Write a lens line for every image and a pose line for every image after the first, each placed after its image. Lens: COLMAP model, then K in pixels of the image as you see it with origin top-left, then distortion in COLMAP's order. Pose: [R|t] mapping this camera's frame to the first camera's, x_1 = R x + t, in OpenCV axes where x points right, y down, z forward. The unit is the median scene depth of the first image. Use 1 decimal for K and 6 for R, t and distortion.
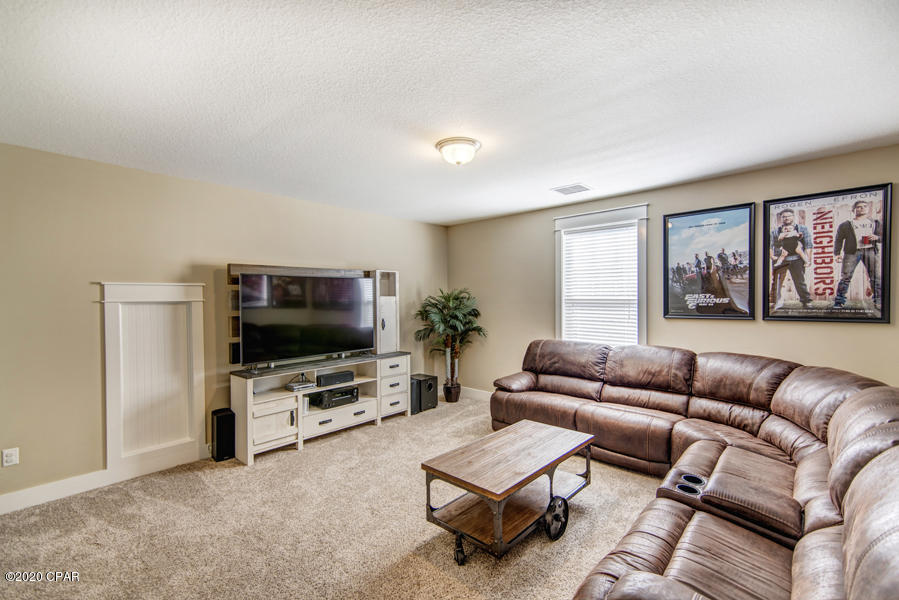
lens RADIAL K [[402.4, 0, 451.6], [0, 402.4, 301.2], [0, 0, 1]] dist [0.027891, -0.000222]
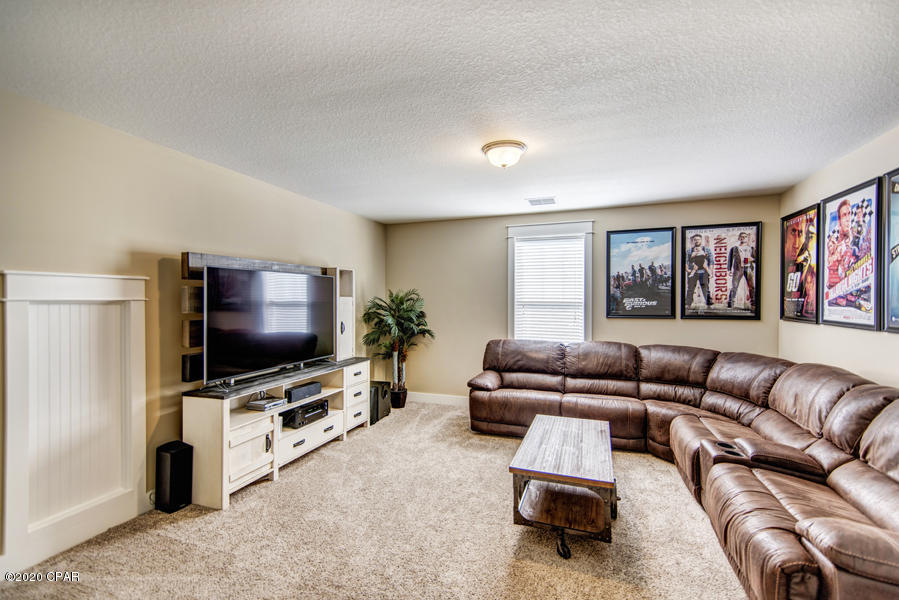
lens RADIAL K [[402.4, 0, 451.6], [0, 402.4, 301.2], [0, 0, 1]] dist [0.027891, -0.000222]
pose [[0.922749, 0.007371, 0.385332, -0.366965], [-0.004642, 0.999957, -0.008010, 0.004395], [-0.385374, 0.005603, 0.922743, 0.089236]]
